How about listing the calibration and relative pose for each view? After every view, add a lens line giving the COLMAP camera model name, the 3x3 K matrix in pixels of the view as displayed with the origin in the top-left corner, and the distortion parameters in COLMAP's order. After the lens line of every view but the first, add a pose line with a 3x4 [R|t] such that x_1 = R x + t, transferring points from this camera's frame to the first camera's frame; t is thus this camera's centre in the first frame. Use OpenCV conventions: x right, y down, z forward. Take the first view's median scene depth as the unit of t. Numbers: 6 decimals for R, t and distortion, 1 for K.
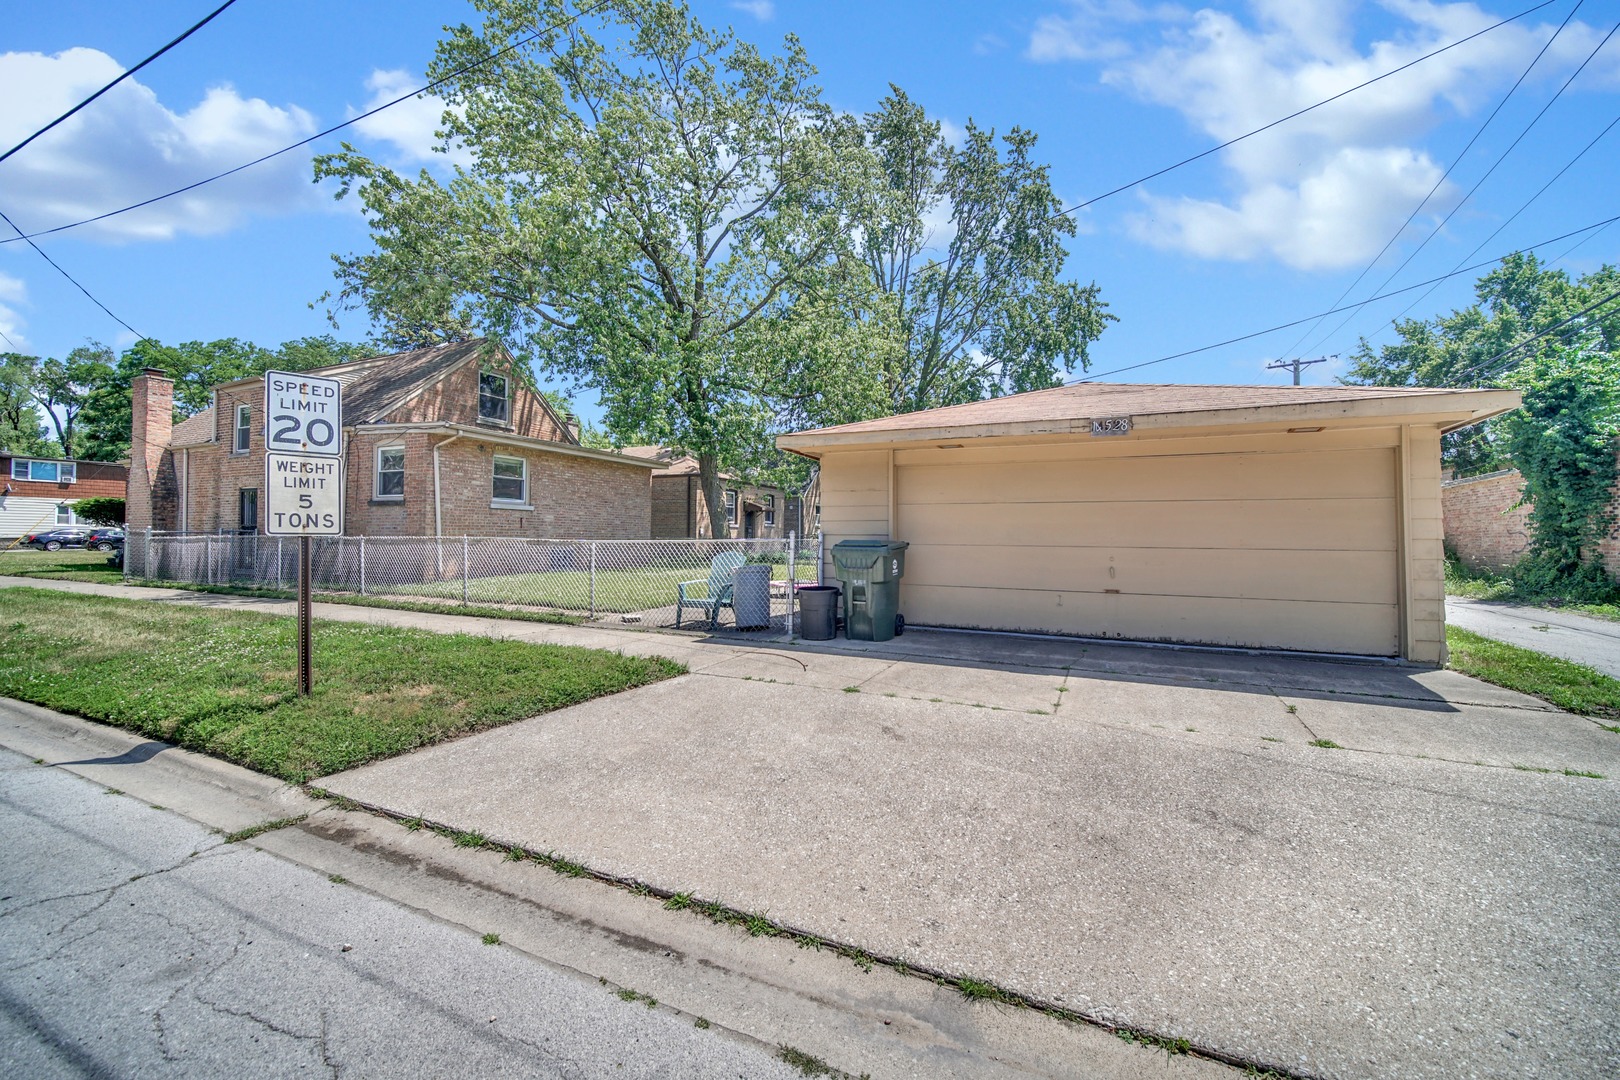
lens RADIAL K [[646.2, 0, 814.7], [0, 646.2, 530.4], [0, 0, 1]] dist [0.001388, 0.000159]
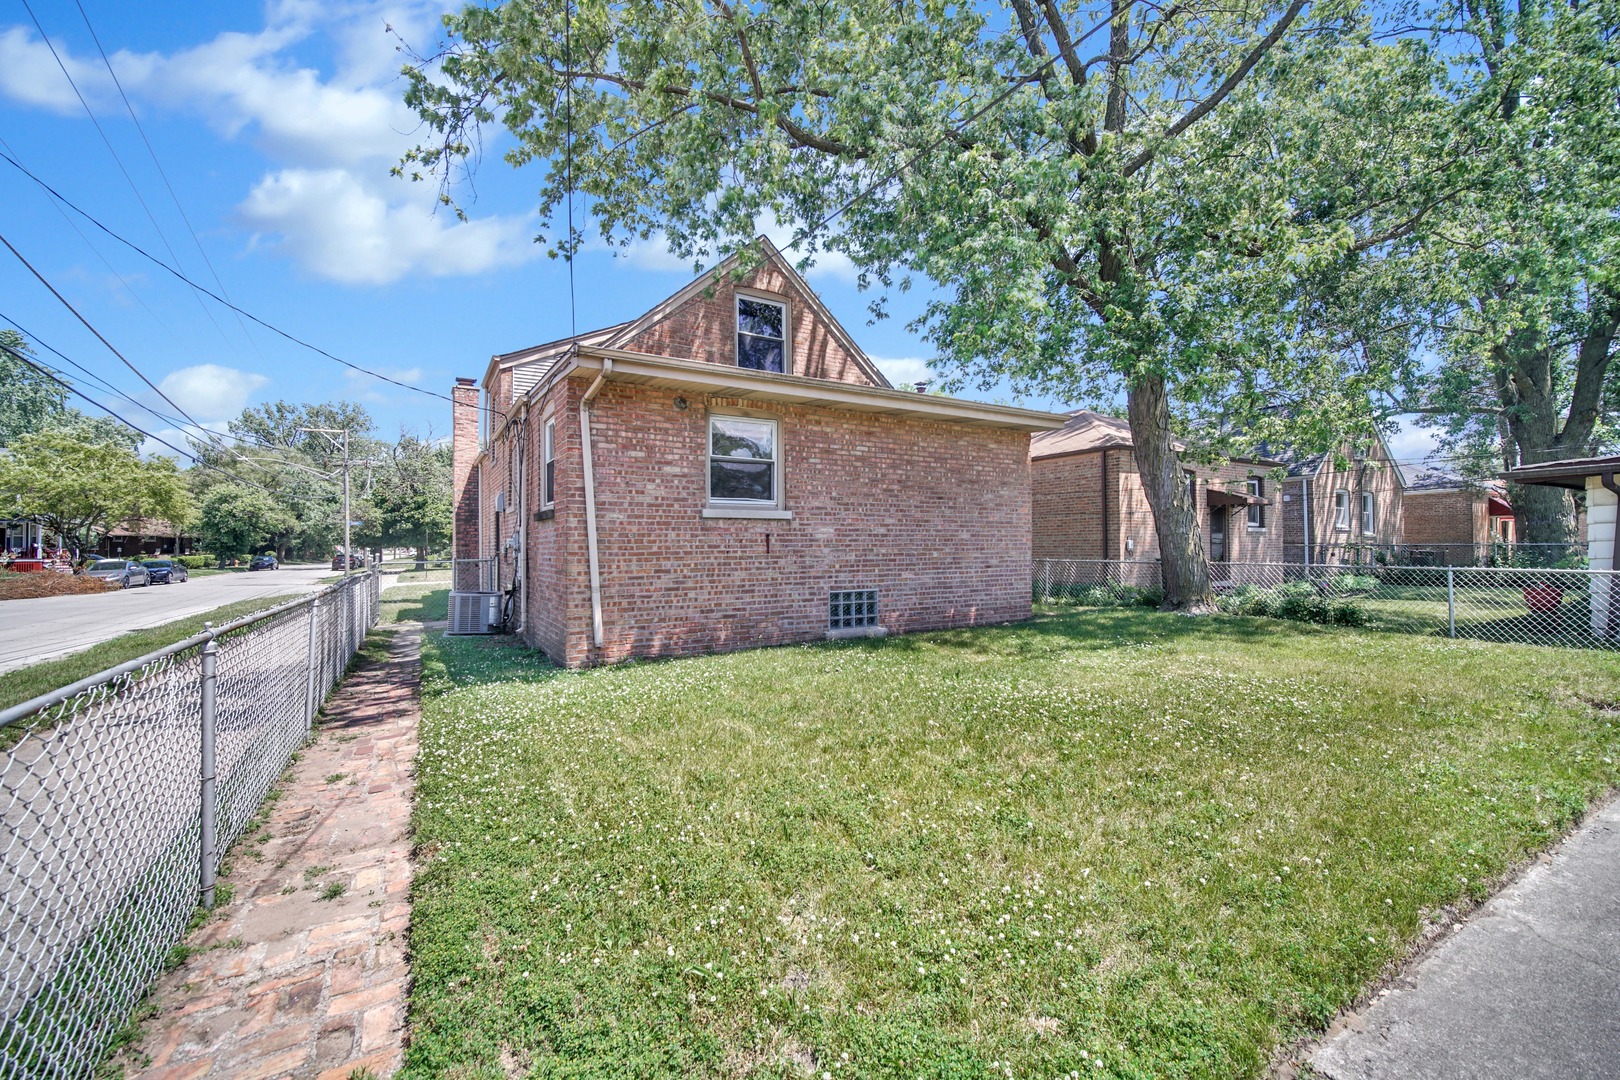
lens RADIAL K [[646.2, 0, 814.7], [0, 646.2, 530.4], [0, 0, 1]] dist [0.001388, 0.000159]
pose [[0.821329, -0.028170, -0.569759, -0.115584], [0.022703, 0.999603, -0.016695, -0.011831], [0.570003, 0.000777, 0.821642, 0.546997]]
